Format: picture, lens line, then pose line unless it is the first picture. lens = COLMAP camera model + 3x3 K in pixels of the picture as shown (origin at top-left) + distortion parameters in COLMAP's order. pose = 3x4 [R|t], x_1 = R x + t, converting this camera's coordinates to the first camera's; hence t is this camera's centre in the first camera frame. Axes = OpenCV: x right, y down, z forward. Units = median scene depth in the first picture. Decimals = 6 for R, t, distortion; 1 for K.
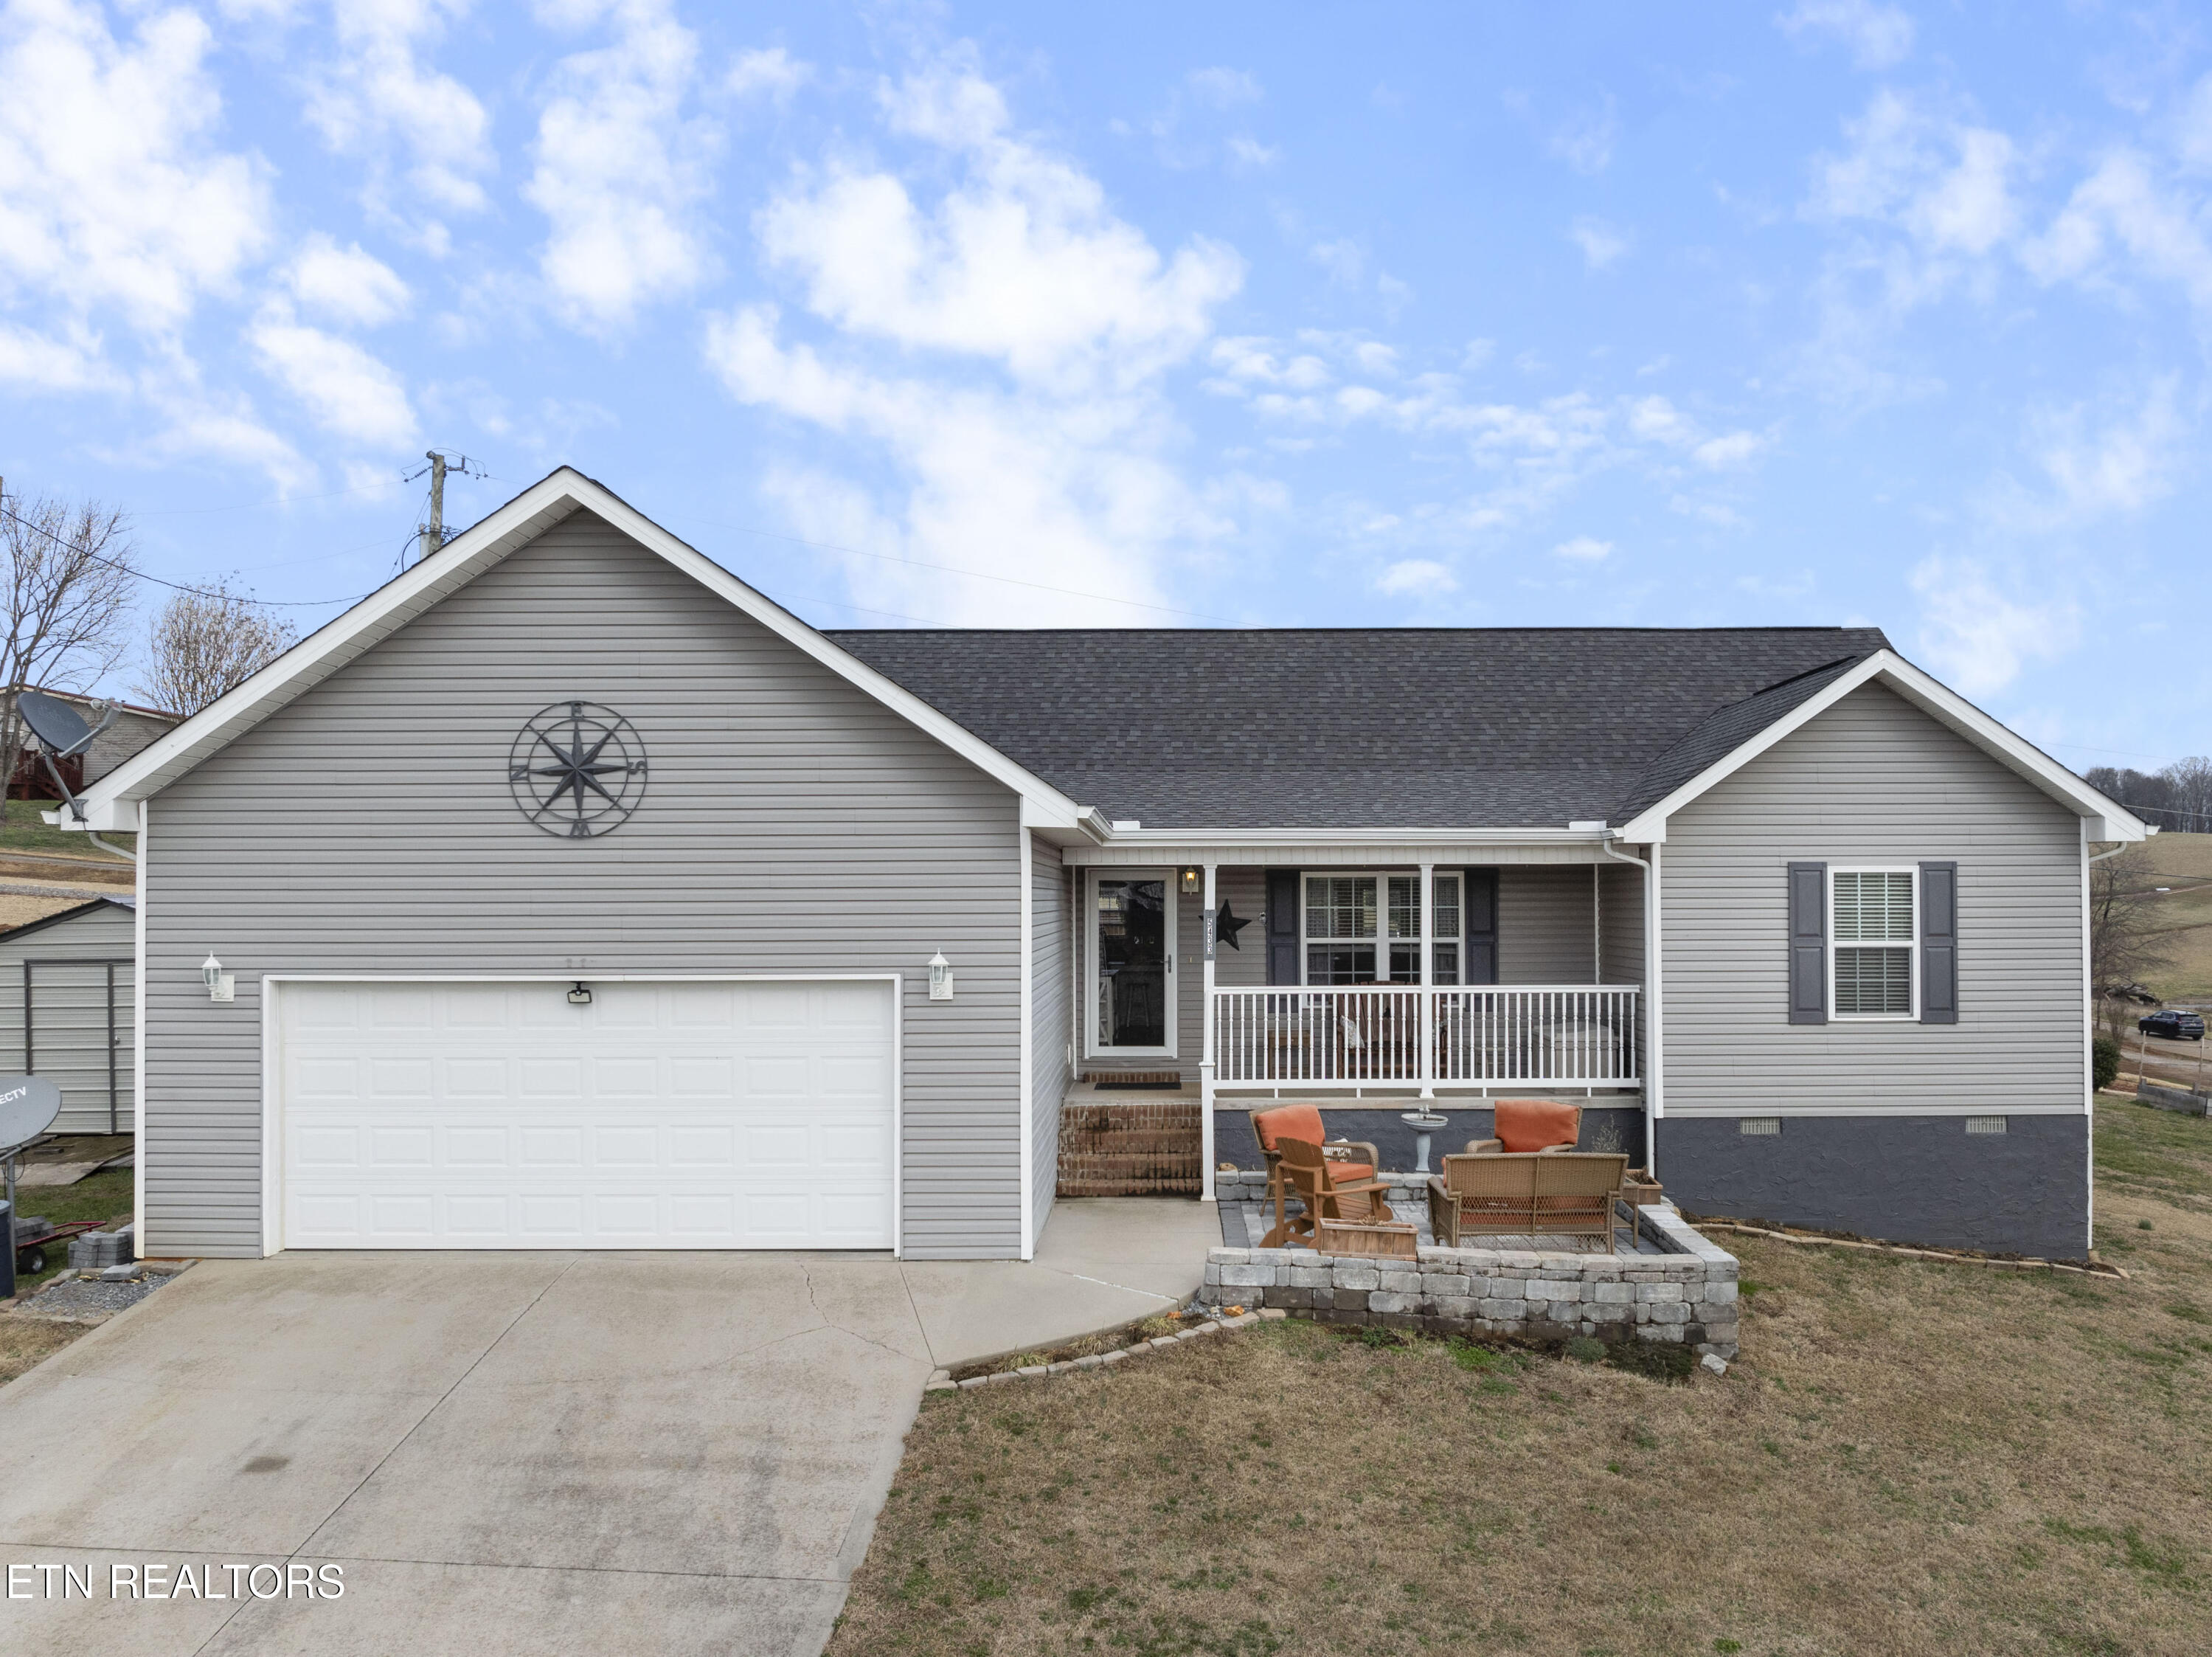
lens RADIAL K [[1821.6, 0, 1192.9], [0, 1821.6, 862.9], [0, 0, 1]] dist [-0.039362, 0.004327]
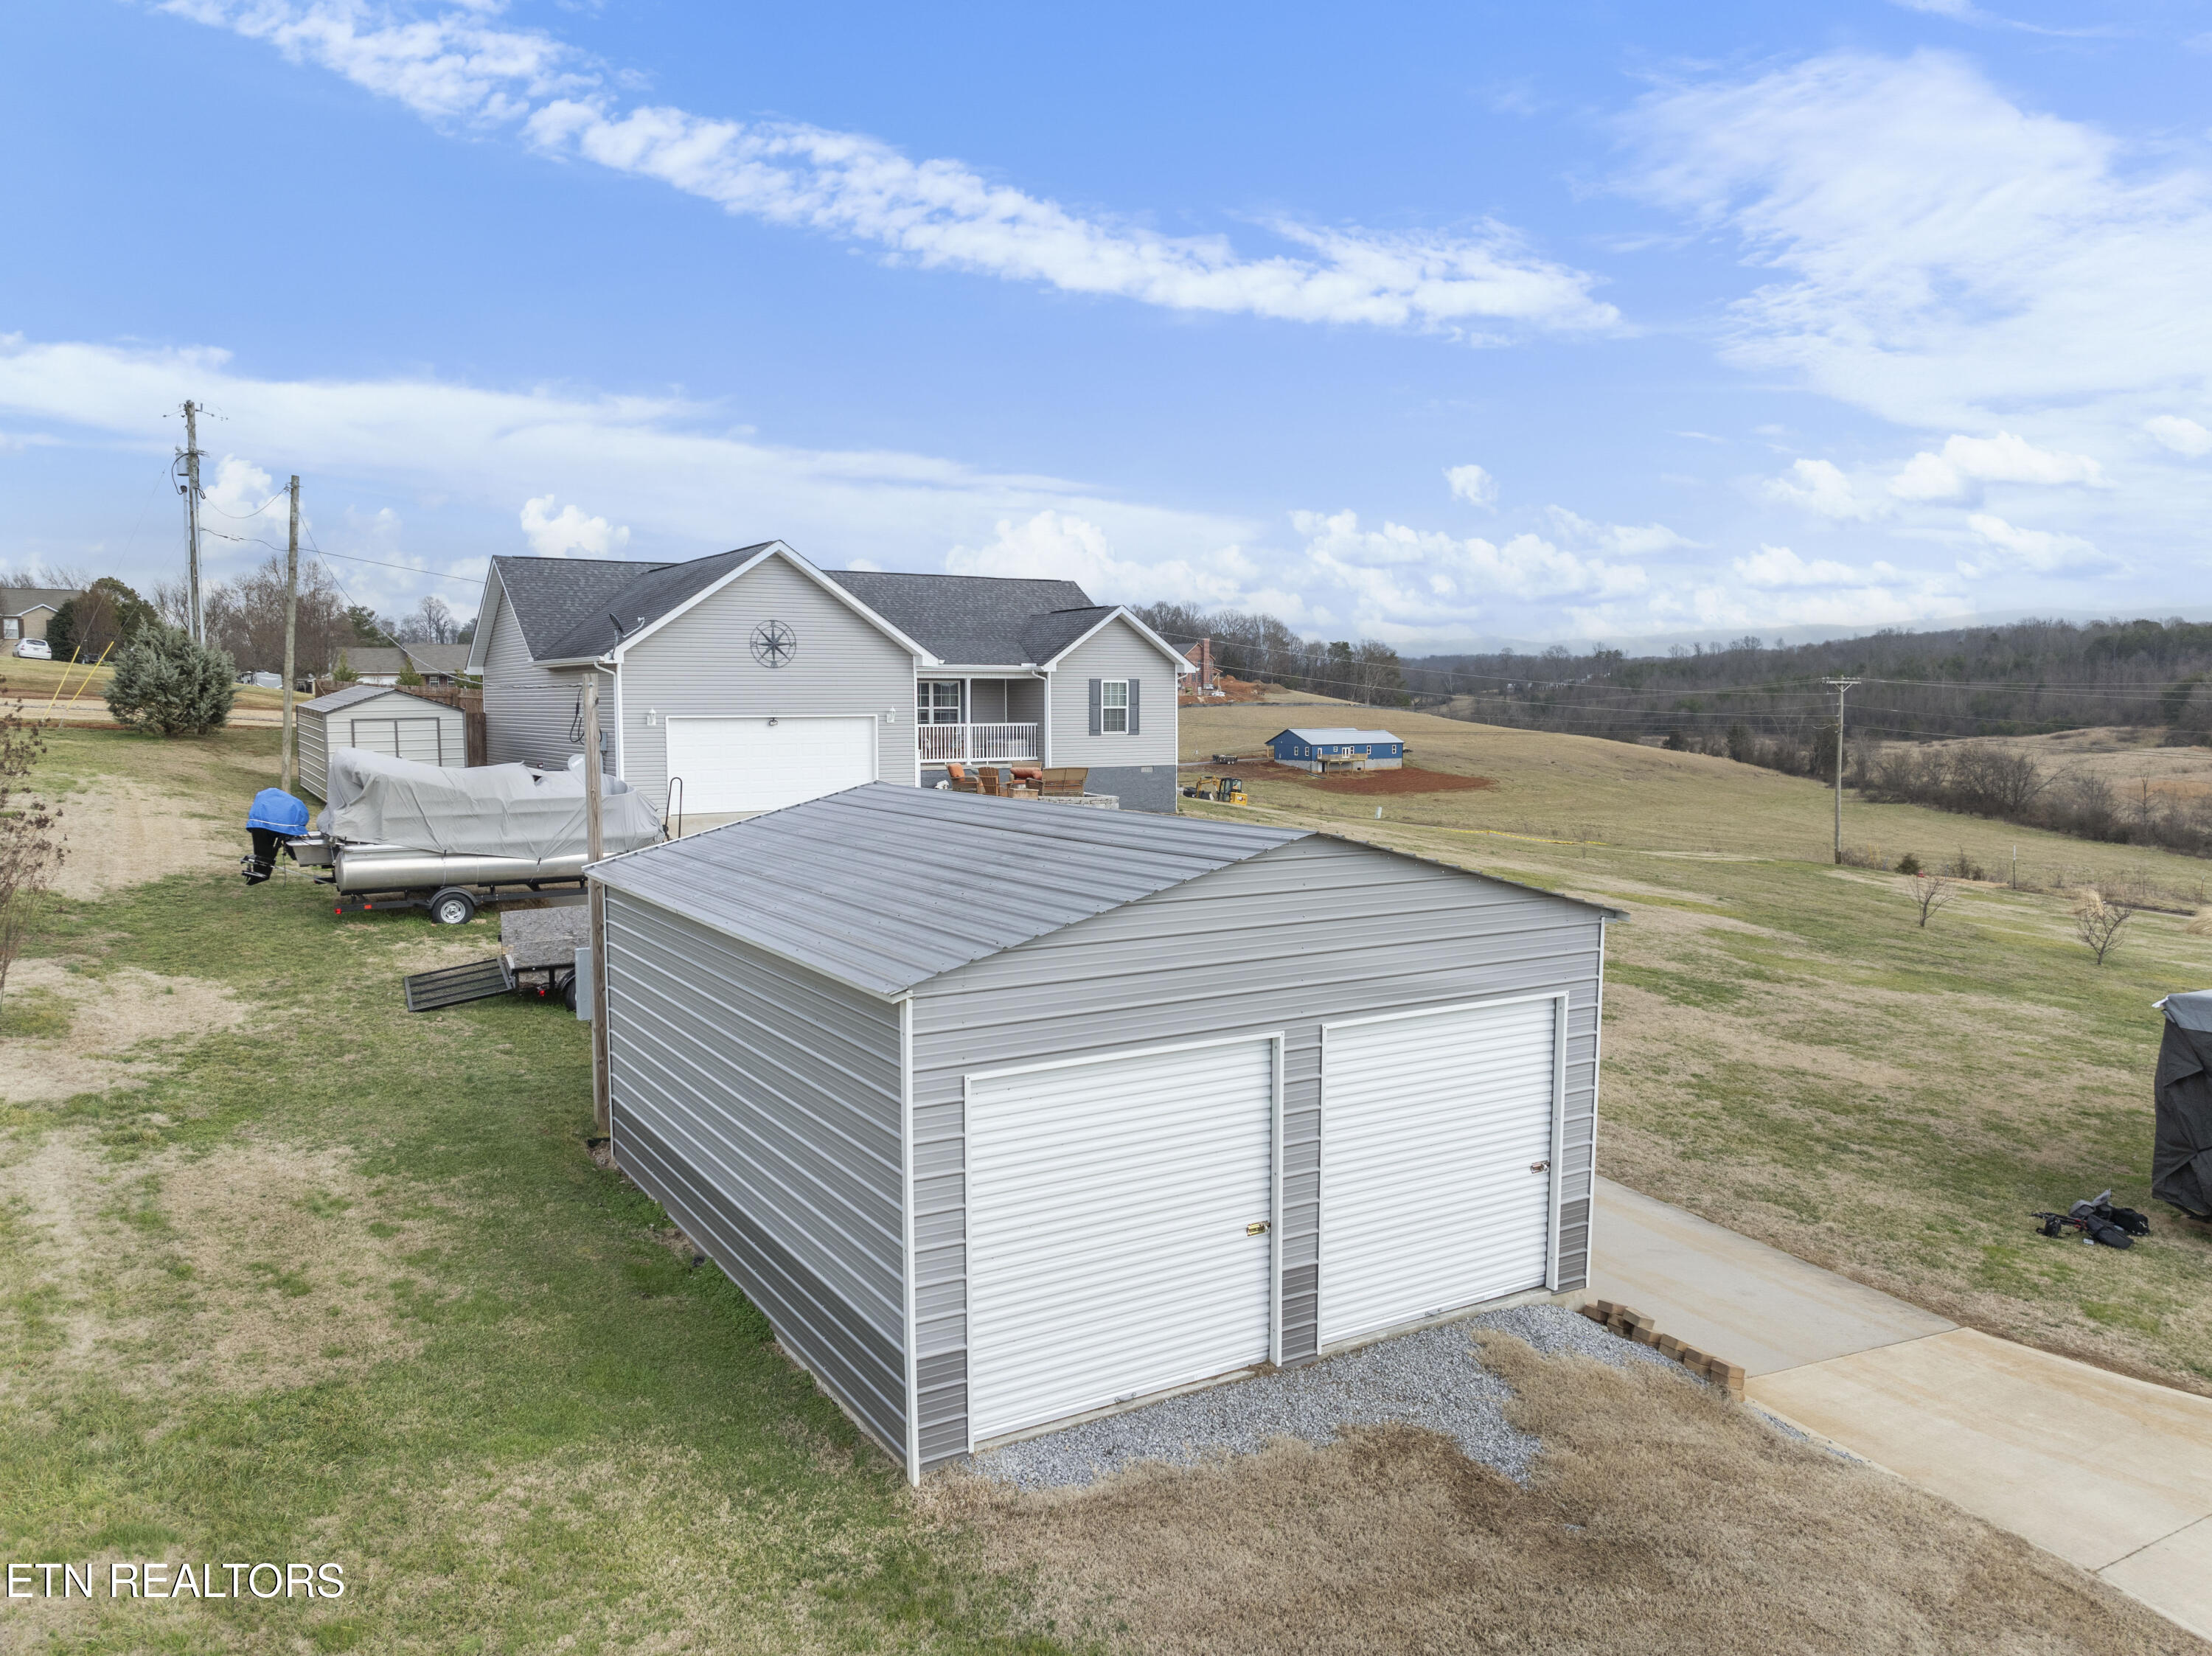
lens RADIAL K [[1558.3, 0, 1111.4], [0, 1558.3, 821.2], [0, 0, 1]] dist [-0.038044, 0.000147]
pose [[0.844195, -0.040698, 0.534489, -1.217713], [-0.011222, 0.995553, 0.093530, -0.007889], [-0.535919, -0.084955, 0.839984, -1.386806]]
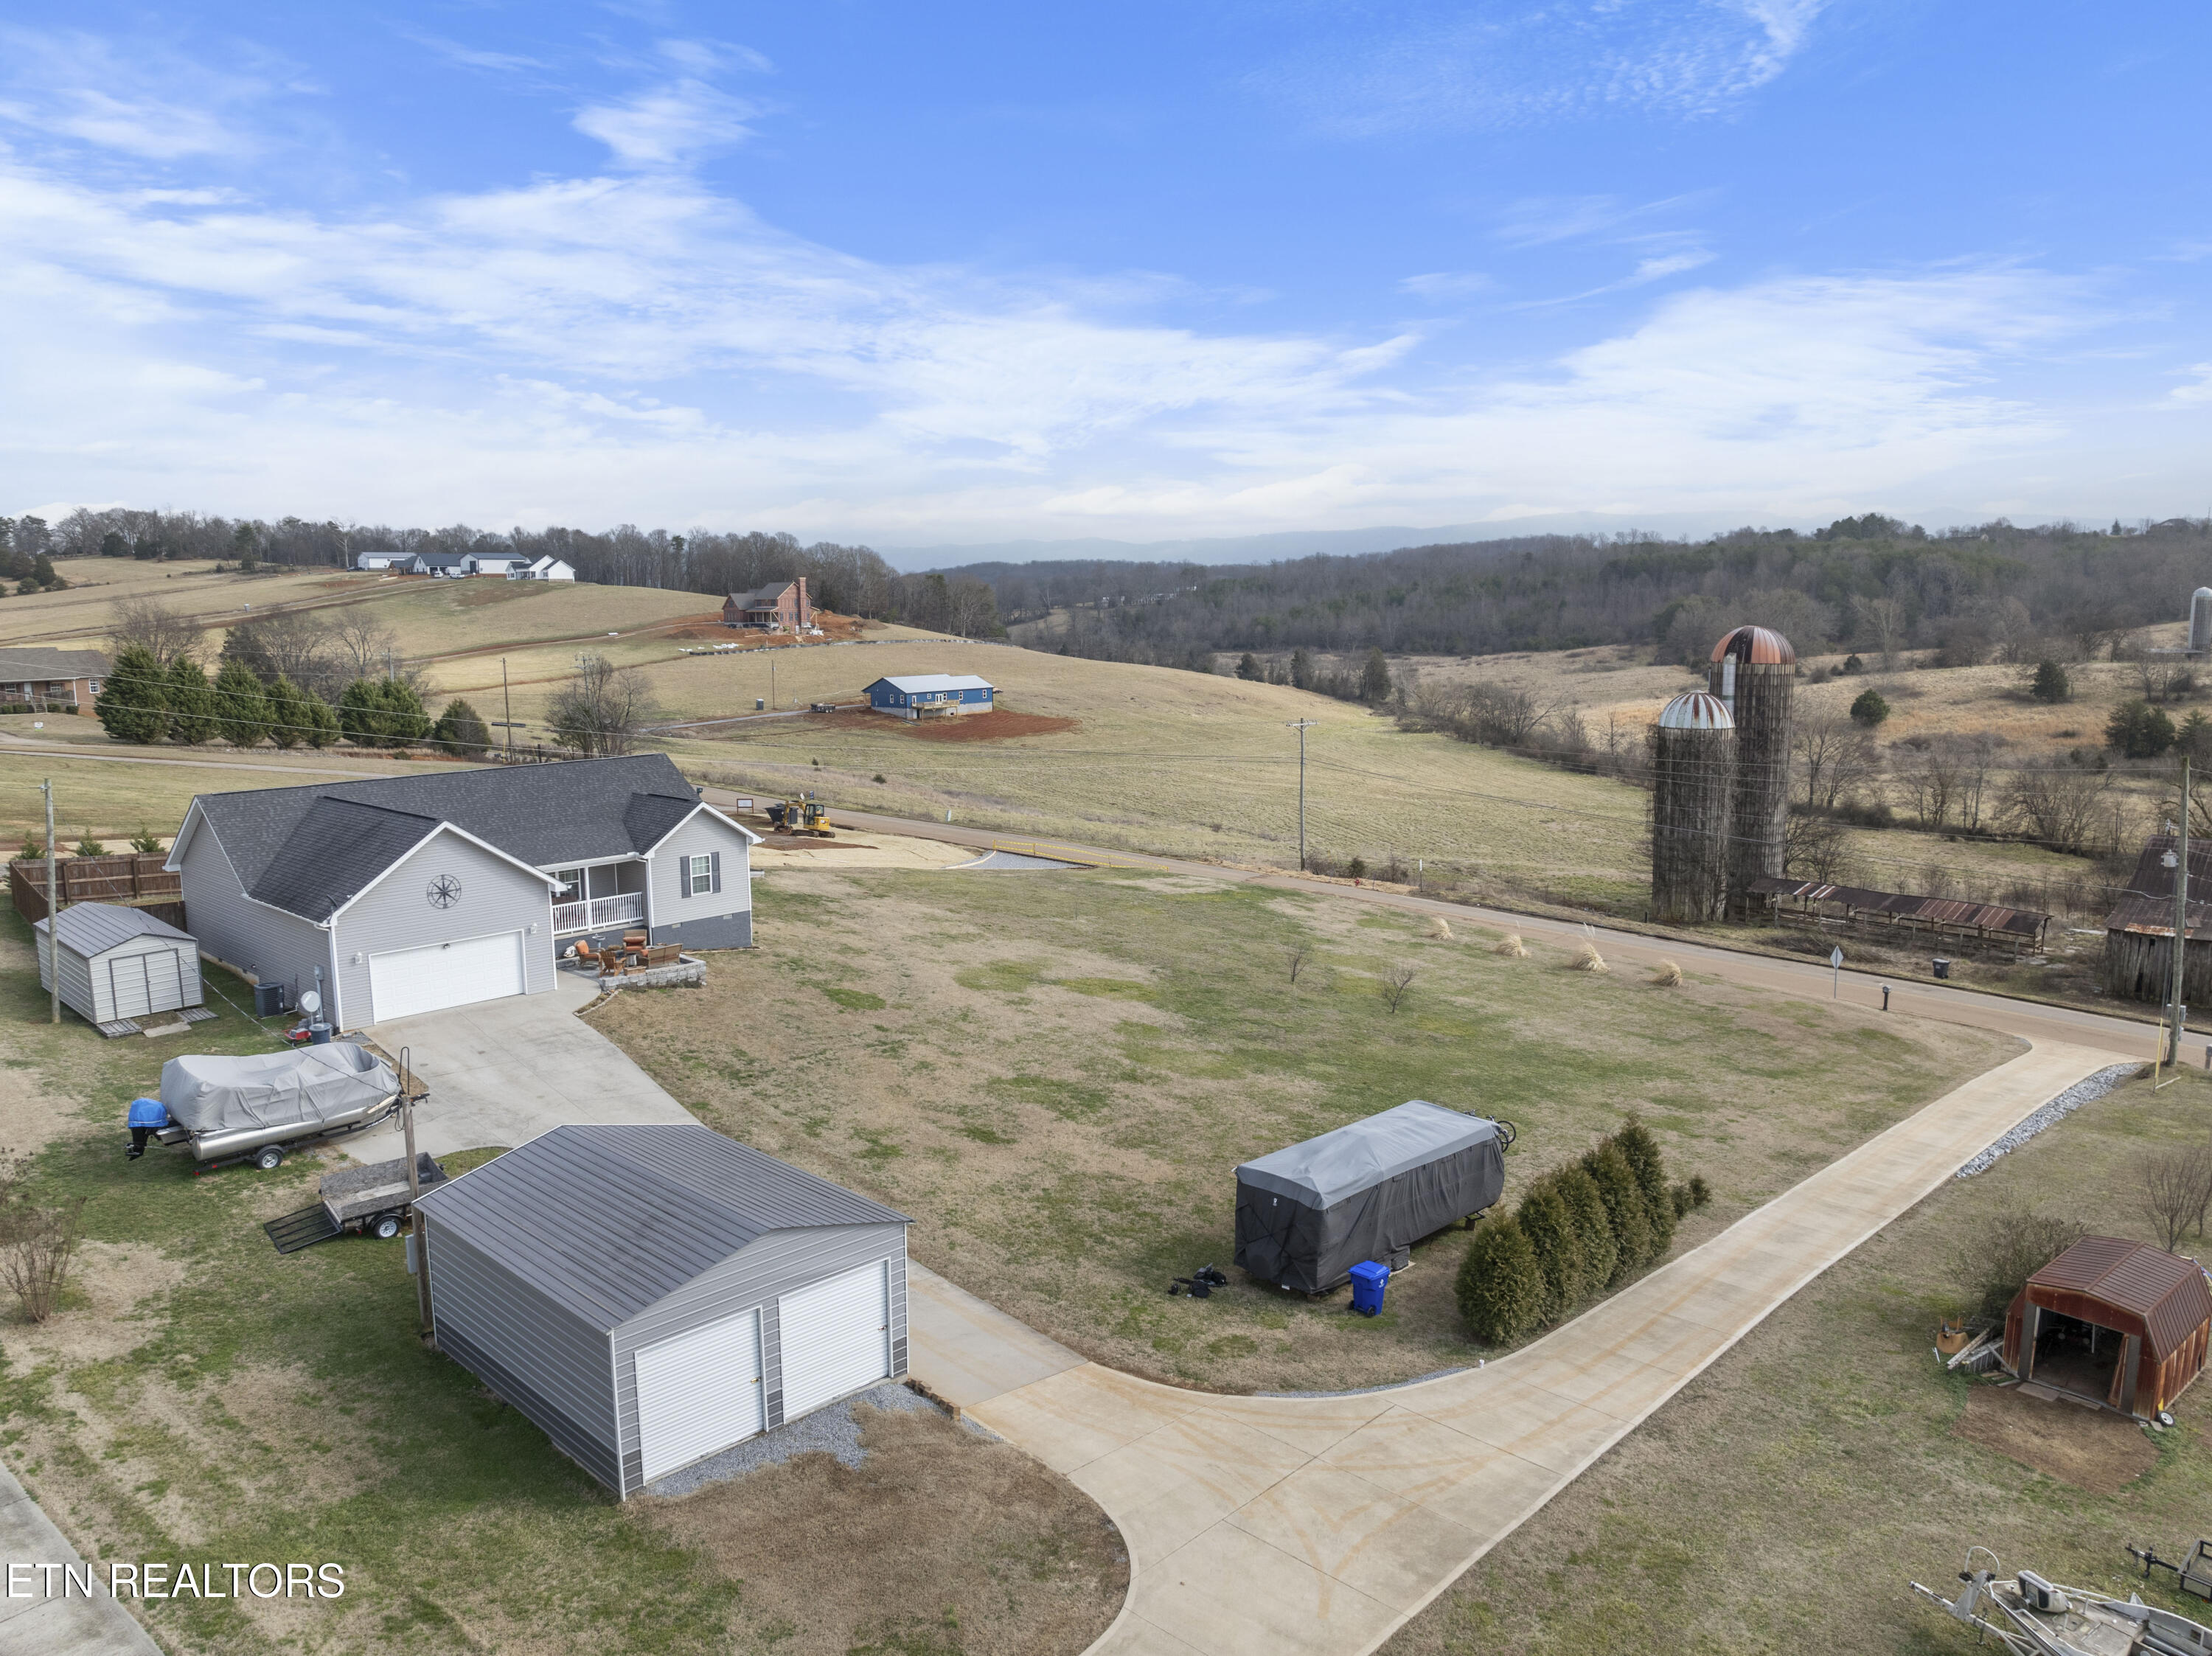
lens RADIAL K [[1558.3, 0, 1111.4], [0, 1558.3, 821.2], [0, 0, 1]] dist [-0.038044, 0.000147]
pose [[0.685095, -0.106481, 0.720629, -1.779565], [-0.008257, 0.988060, 0.153846, -0.743499], [-0.728407, -0.111349, 0.676036, -2.370391]]
